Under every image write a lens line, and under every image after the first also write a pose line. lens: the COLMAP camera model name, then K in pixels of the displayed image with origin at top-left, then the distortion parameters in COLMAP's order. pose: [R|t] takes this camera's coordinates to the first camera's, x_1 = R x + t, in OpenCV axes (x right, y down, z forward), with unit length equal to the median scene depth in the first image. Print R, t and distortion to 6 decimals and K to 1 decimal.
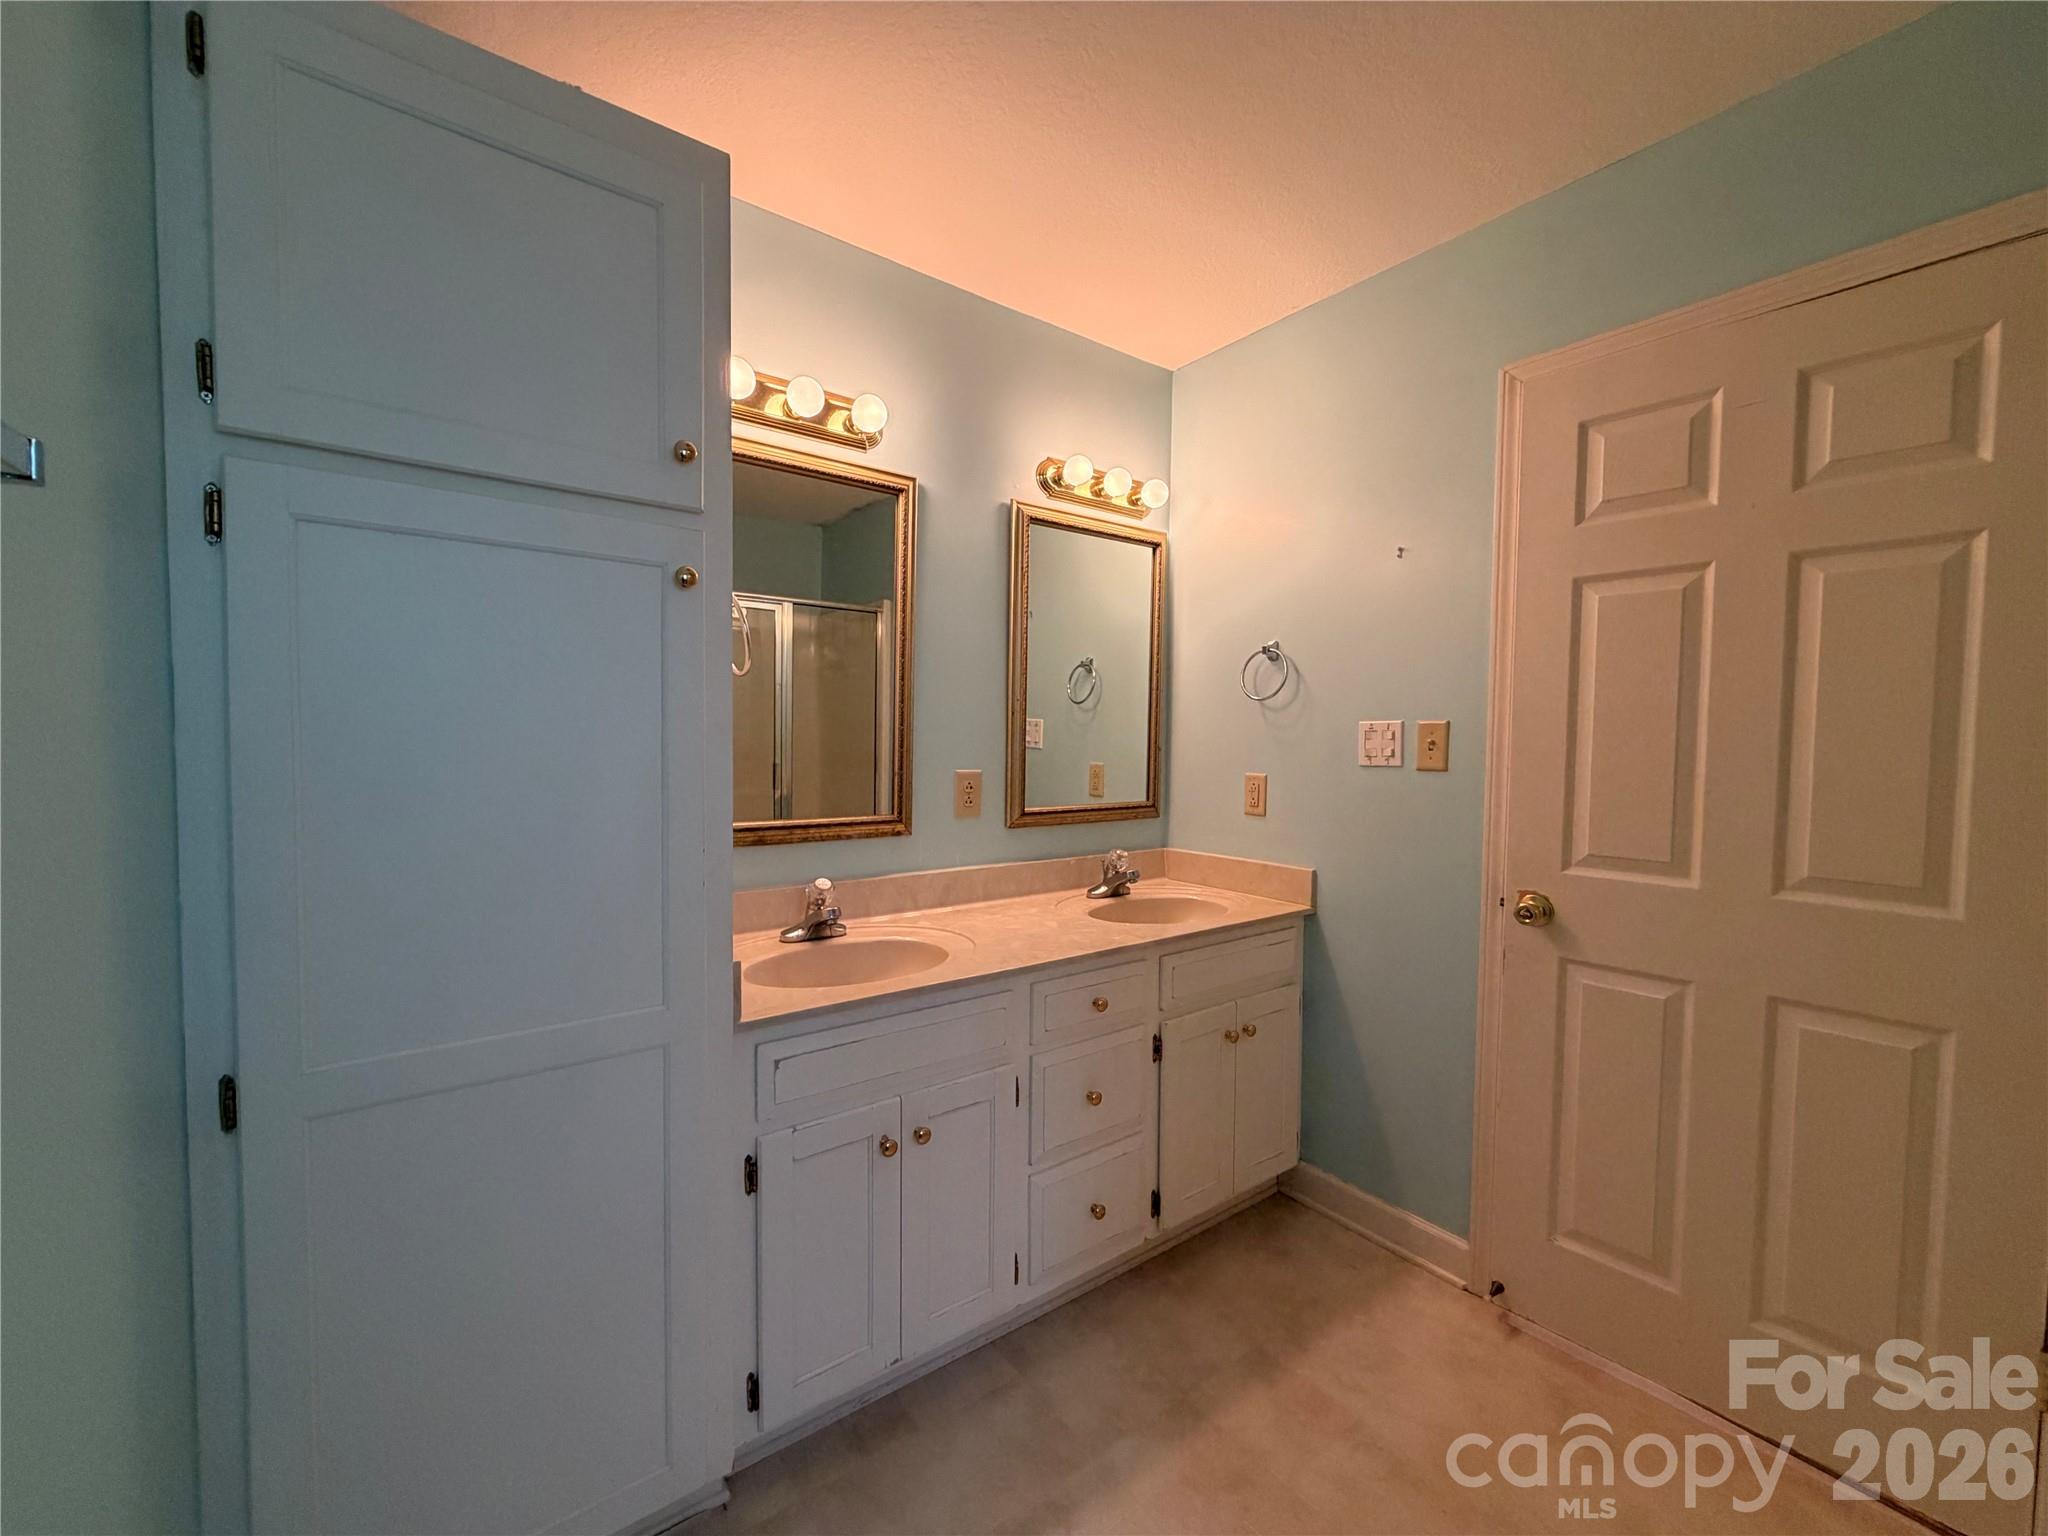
lens RADIAL K [[812.4, 0, 1021.3], [0, 812.4, 768.1], [0, 0, 1]] dist [0.000542, 0.000199]
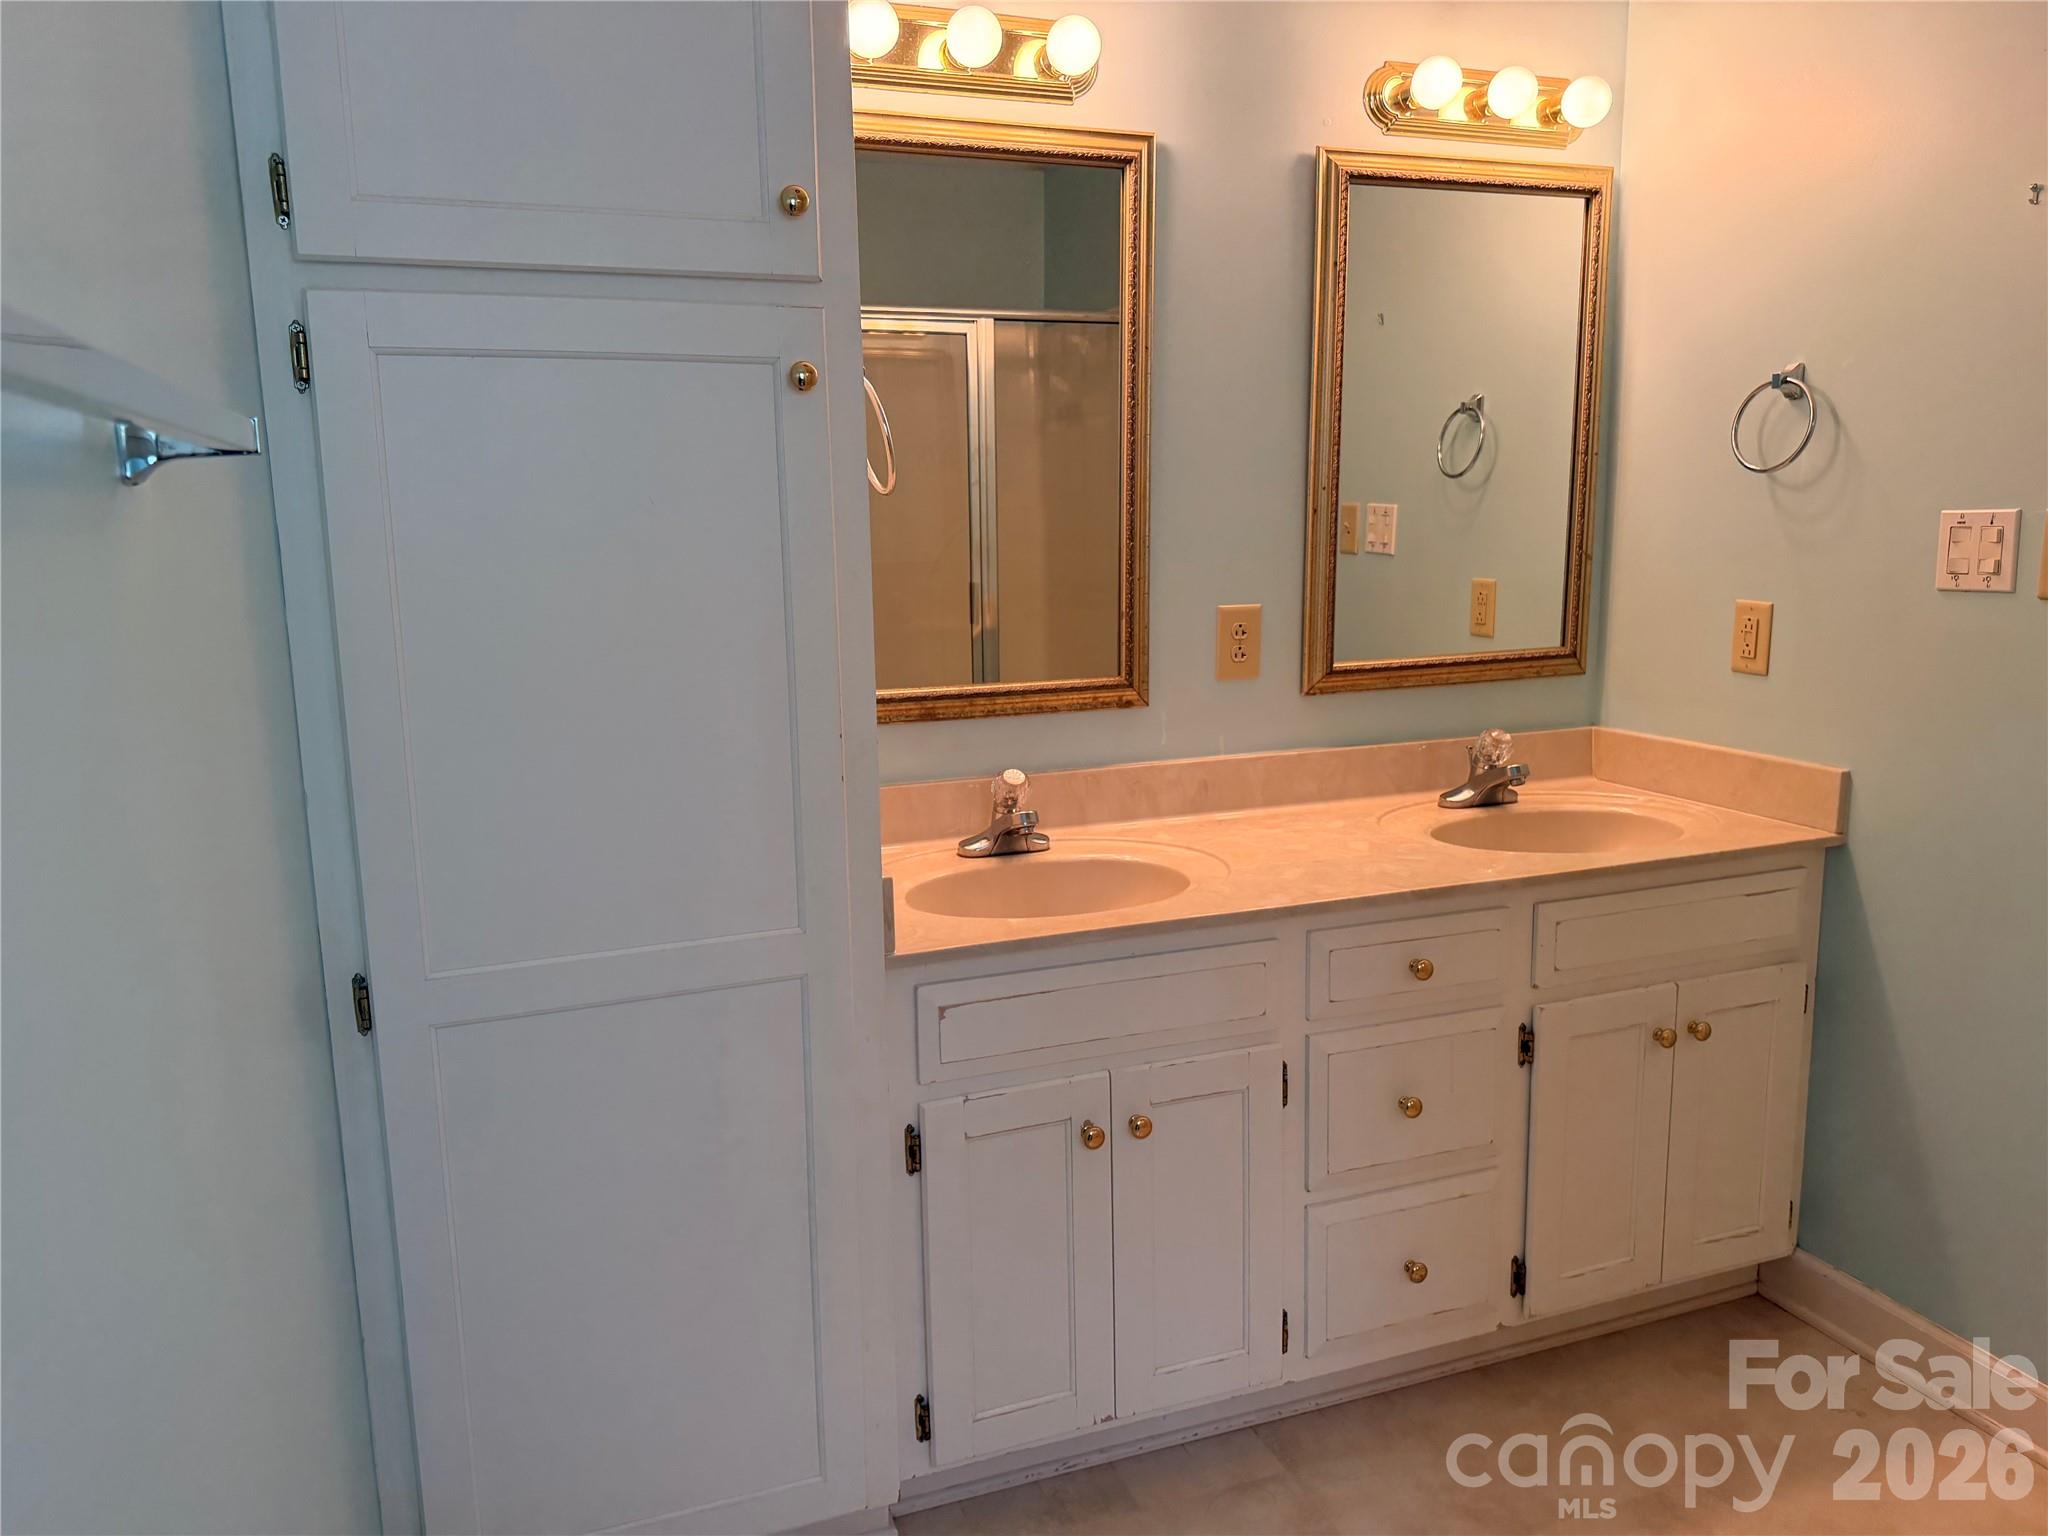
lens RADIAL K [[1424.5, 0, 1020.6], [0, 1424.5, 754.6], [0, 0, 1]] dist [0.078671, -0.098593]
pose [[0.961796, 0.018931, -0.273112, 0.090069], [0.016988, 0.991557, 0.128556, -0.031933], [0.273240, -0.128284, 0.953354, -0.153897]]
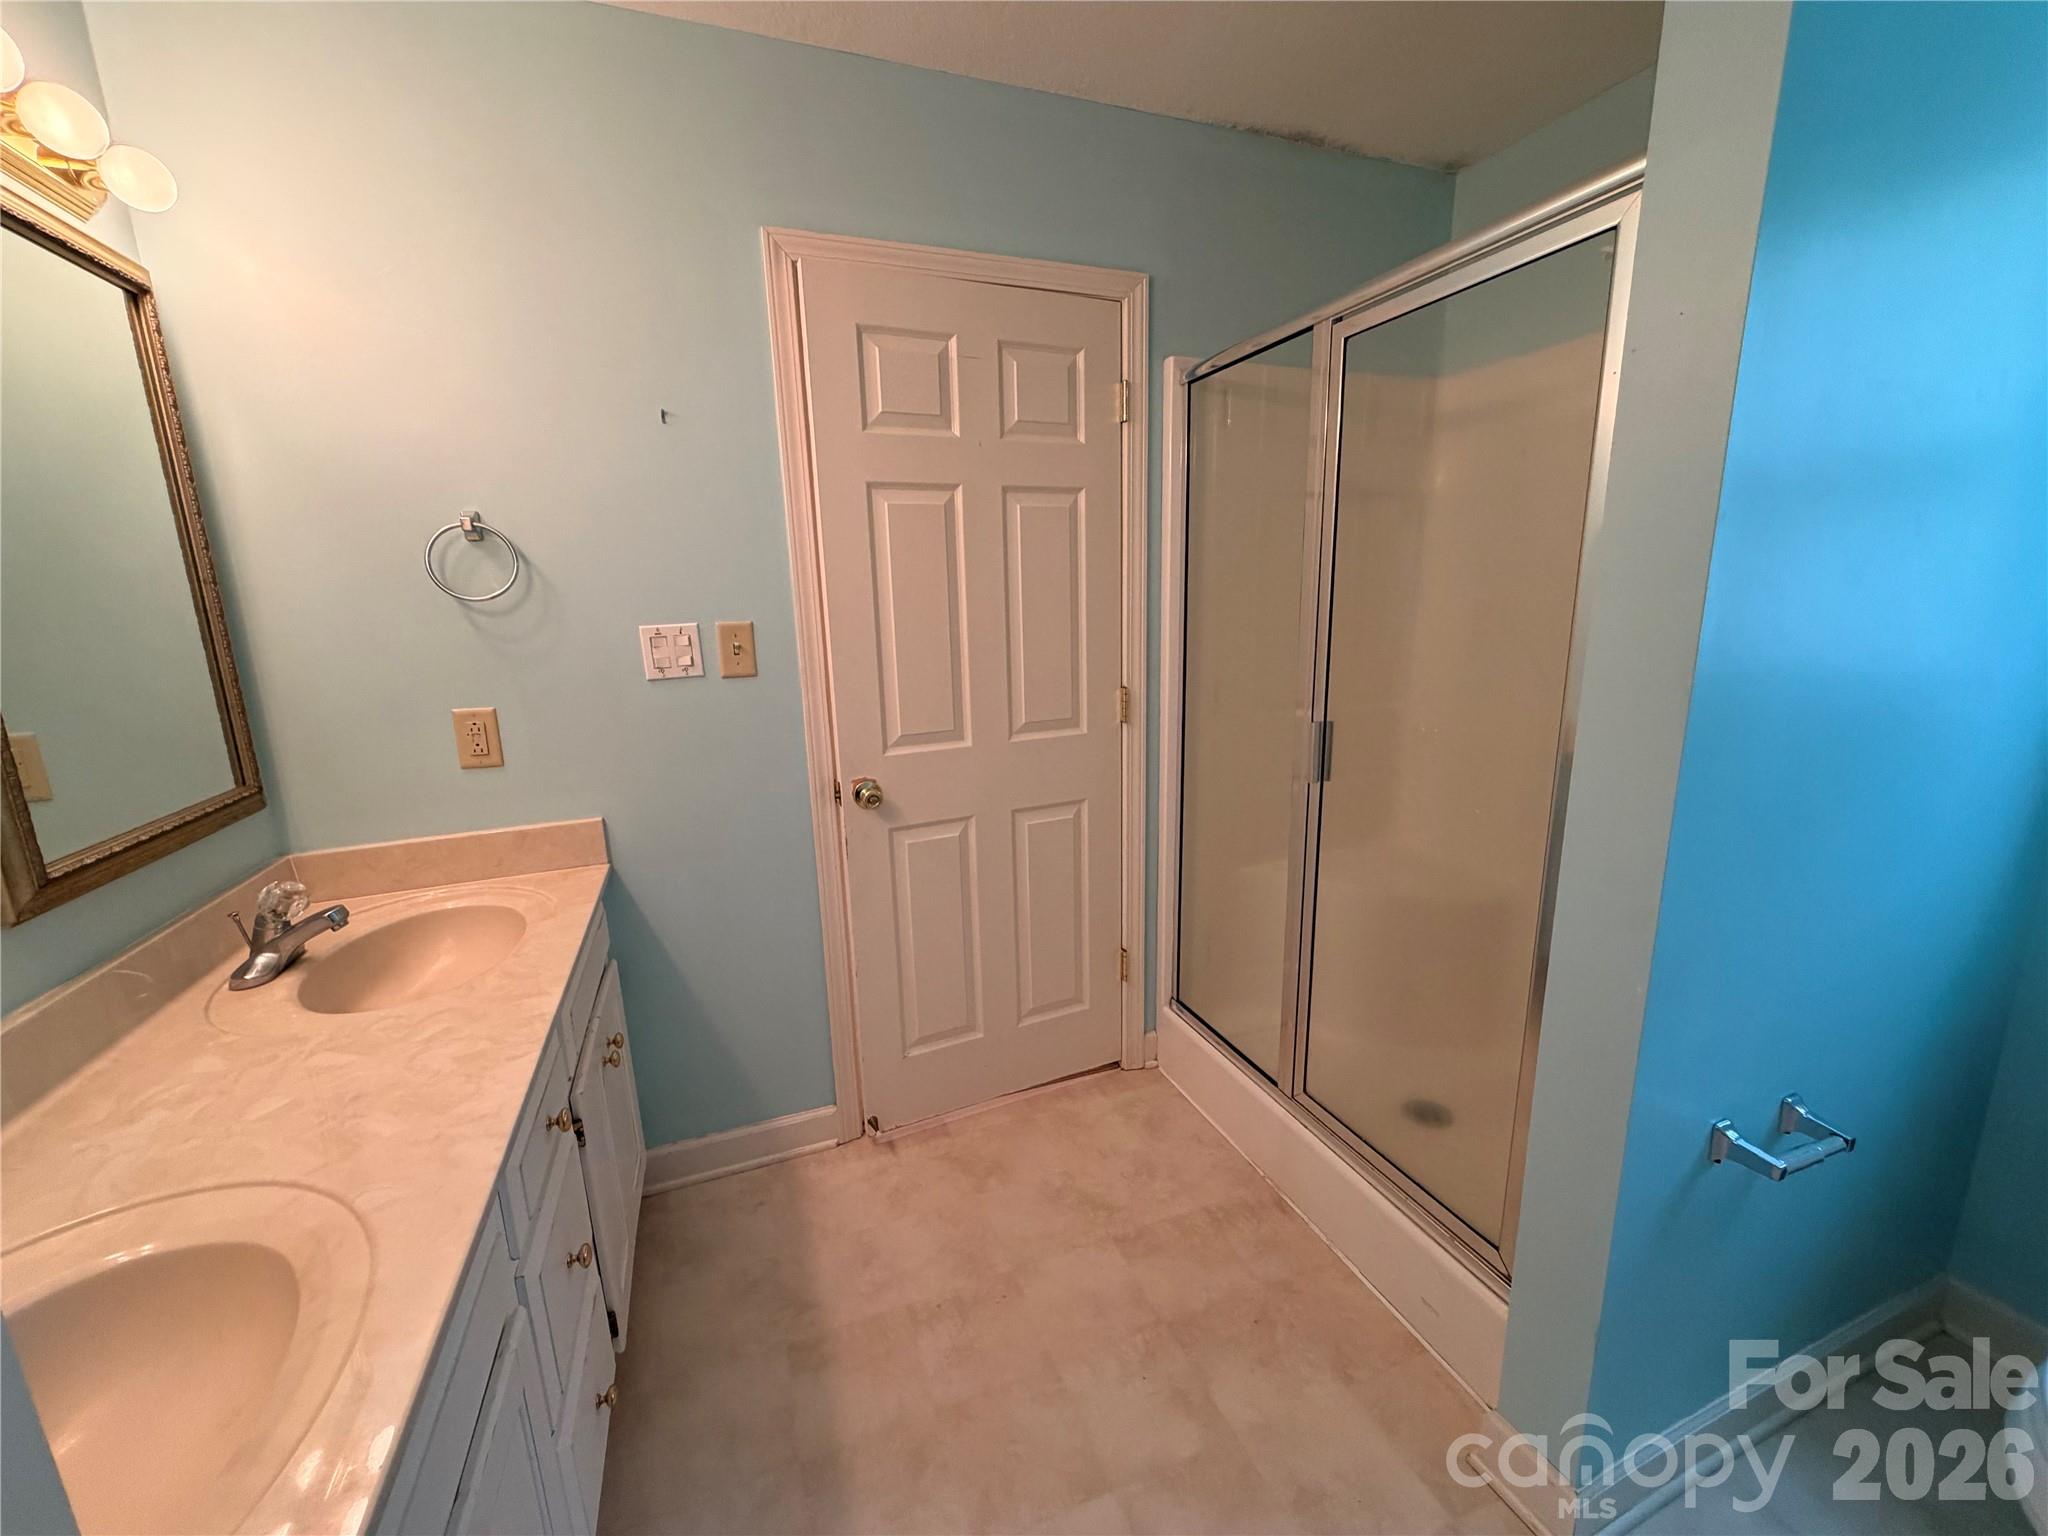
lens RADIAL K [[812.4, 0, 1012.0], [0, 812.4, 767.7], [0, 0, 1]] dist [0.000542, 0.000199]
pose [[0.271541, -0.223784, 0.936048, -0.299365], [0.071534, 0.974594, 0.212247, -0.071278], [-0.959765, 0.009326, 0.280650, 0.453924]]
